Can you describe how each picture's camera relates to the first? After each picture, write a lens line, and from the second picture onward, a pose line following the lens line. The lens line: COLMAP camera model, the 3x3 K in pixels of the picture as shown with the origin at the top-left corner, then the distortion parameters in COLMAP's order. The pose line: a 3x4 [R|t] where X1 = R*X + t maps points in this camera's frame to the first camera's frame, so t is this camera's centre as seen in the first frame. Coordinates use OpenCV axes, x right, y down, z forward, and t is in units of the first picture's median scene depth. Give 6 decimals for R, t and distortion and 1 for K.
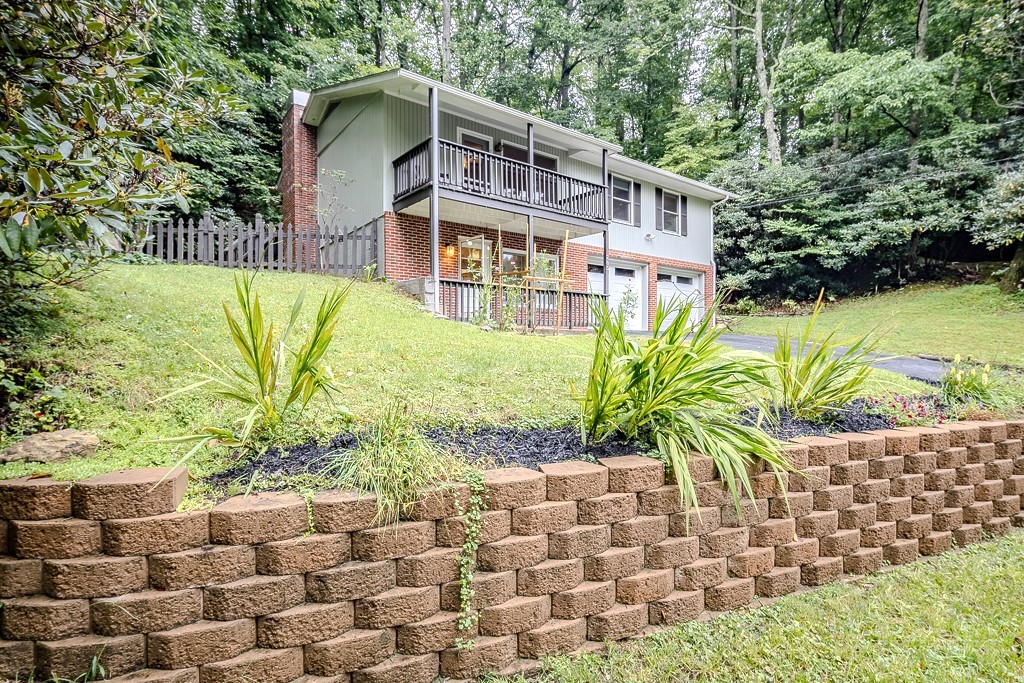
lens RADIAL K [[530.0, 0, 513.3], [0, 530.0, 357.9], [0, 0, 1]] dist [-0.000986, -0.000140]
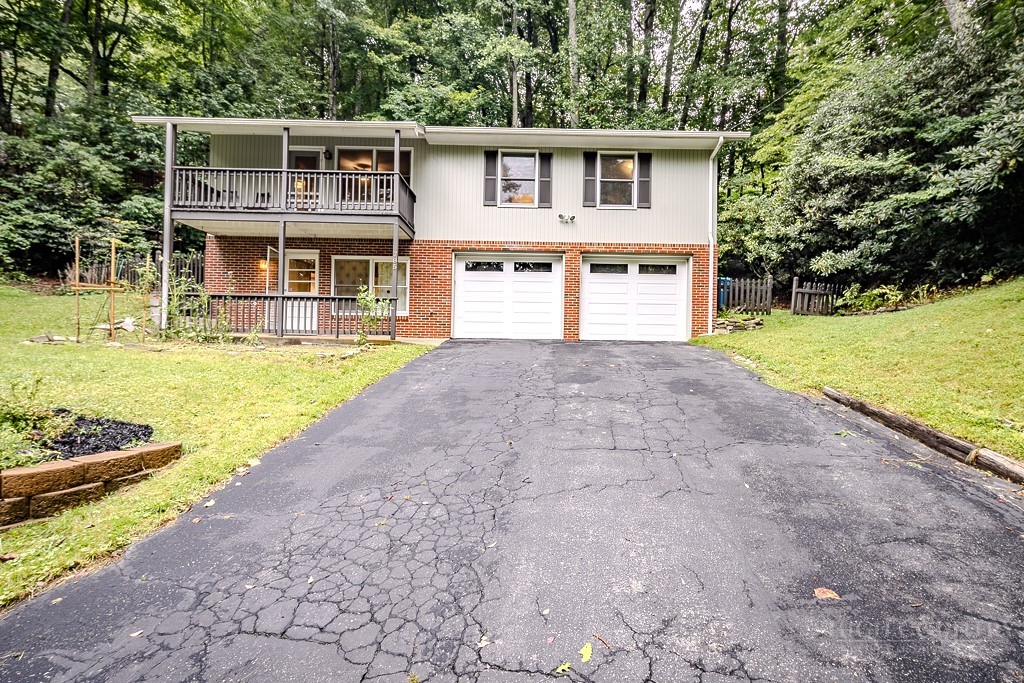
lens RADIAL K [[530.0, 0, 513.3], [0, 530.0, 357.9], [0, 0, 1]] dist [-0.000986, -0.000140]
pose [[0.779553, 0.011739, -0.626226, 0.677509], [-0.031819, 0.999276, -0.020878, -0.005877], [0.625527, 0.036201, 0.779362, 0.354473]]
